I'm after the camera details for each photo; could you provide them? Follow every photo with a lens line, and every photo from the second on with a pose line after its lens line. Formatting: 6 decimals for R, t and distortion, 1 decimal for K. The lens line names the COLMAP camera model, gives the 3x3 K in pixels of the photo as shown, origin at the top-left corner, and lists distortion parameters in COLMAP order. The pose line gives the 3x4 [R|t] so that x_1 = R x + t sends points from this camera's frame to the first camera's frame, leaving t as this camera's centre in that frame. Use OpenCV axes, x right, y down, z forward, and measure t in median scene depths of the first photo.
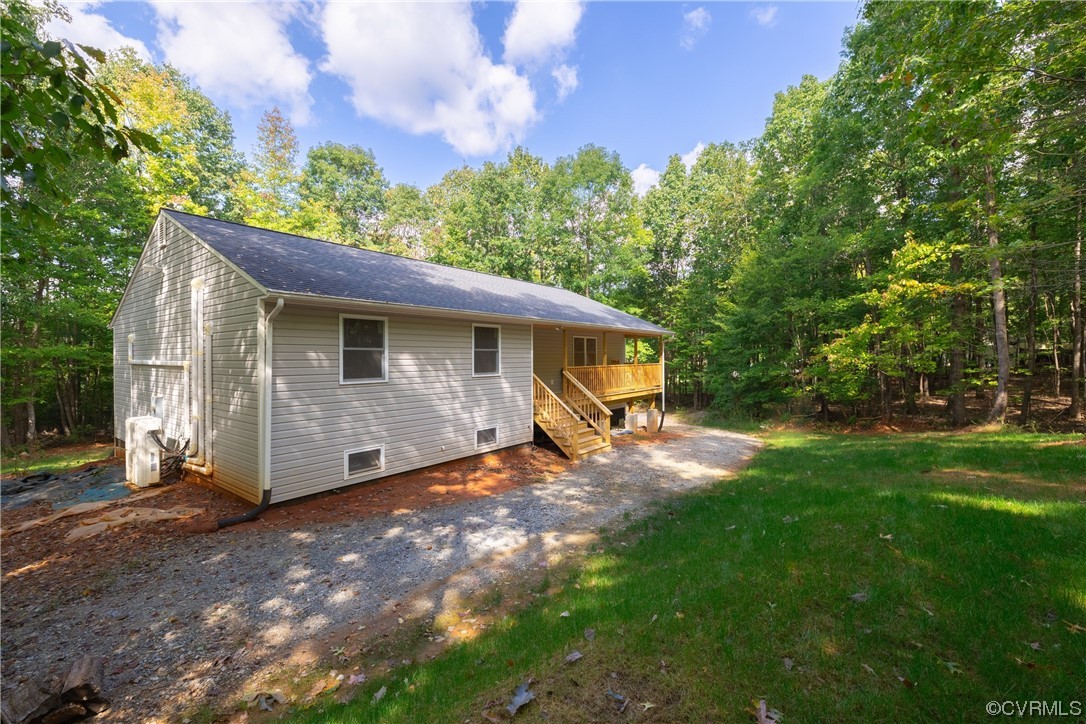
lens RADIAL K [[453.9, 0, 540.2], [0, 453.9, 356.6], [0, 0, 1]] dist [-0.000480, 0.000158]
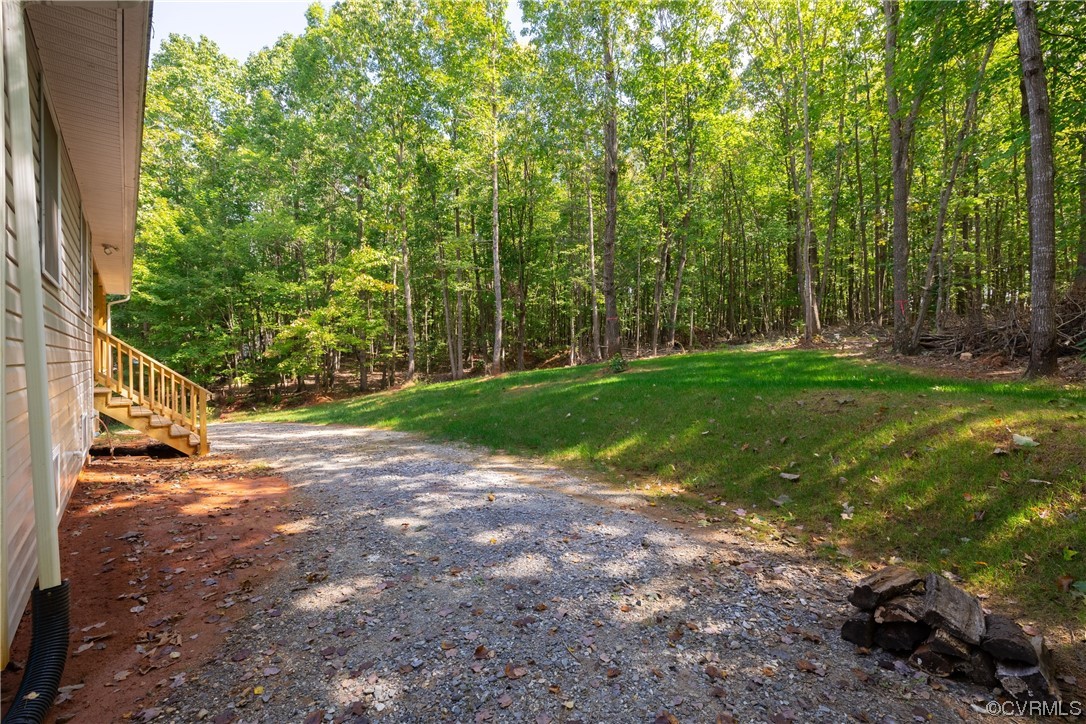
lens RADIAL K [[453.9, 0, 540.2], [0, 453.9, 356.6], [0, 0, 1]] dist [-0.000480, 0.000158]
pose [[0.185667, -0.001144, 0.982612, -0.343888], [0.000700, 0.999999, 0.001032, 0.058548], [-0.982613, 0.000496, 0.185667, 0.262940]]
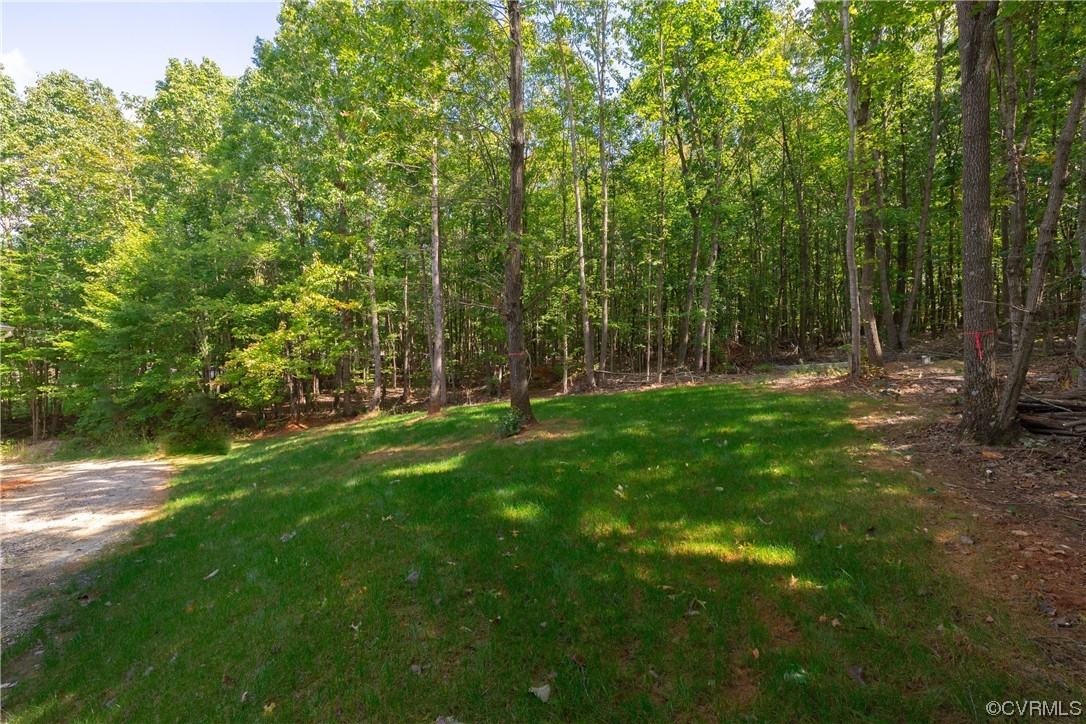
lens RADIAL K [[453.9, 0, 540.2], [0, 453.9, 356.6], [0, 0, 1]] dist [-0.000480, 0.000158]
pose [[0.368955, 0.002824, 0.929443, -0.039713], [0.008301, 0.999945, -0.006334, 0.000141], [-0.929410, 0.010053, 0.368912, 0.053837]]
